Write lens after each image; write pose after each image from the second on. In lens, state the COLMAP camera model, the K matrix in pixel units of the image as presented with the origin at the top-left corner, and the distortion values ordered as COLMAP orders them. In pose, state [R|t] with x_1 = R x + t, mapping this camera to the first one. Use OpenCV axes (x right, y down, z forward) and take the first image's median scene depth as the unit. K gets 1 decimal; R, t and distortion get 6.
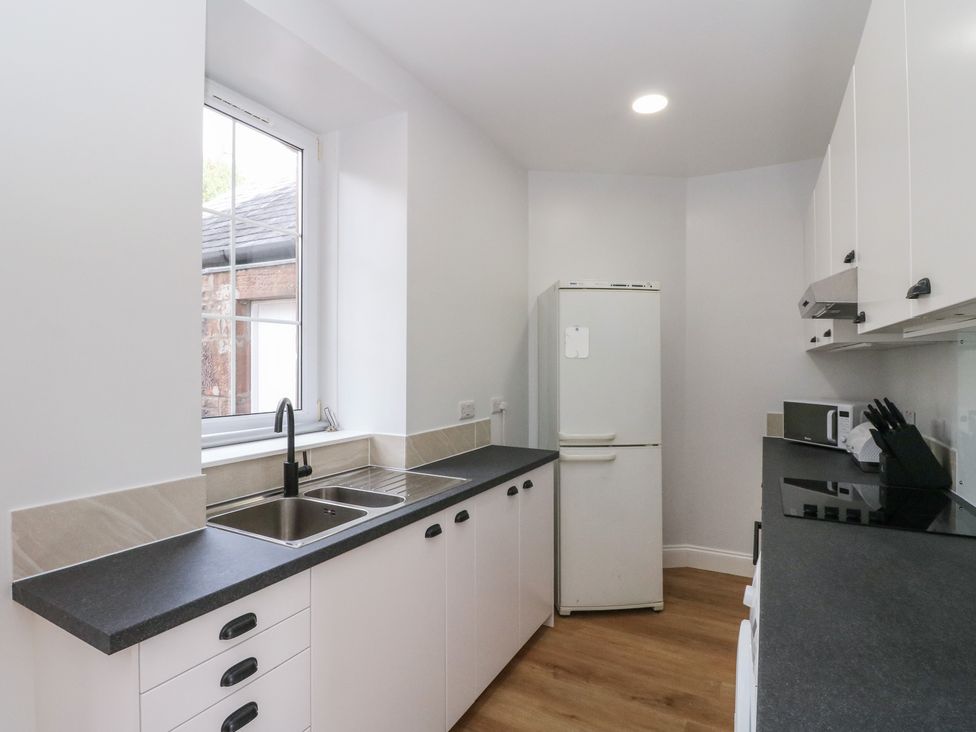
lens RADIAL K [[508.9, 0, 486.2], [0, 508.9, 362.2], [0, 0, 1]] dist [-0.001724, -0.001342]
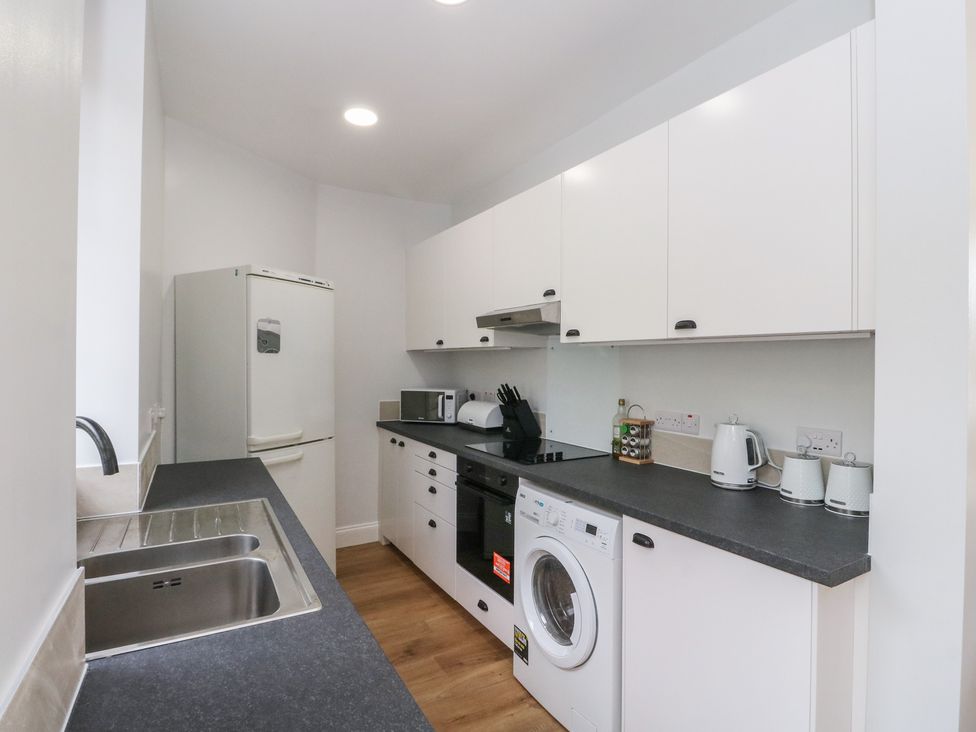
lens RADIAL K [[508.9, 0, 486.2], [0, 508.9, 362.2], [0, 0, 1]] dist [-0.001724, -0.001342]
pose [[0.522640, 0.001713, 0.852552, -0.409528], [-0.007761, 0.999966, 0.002748, 0.002403], [-0.852518, -0.008053, 0.522635, 0.193648]]
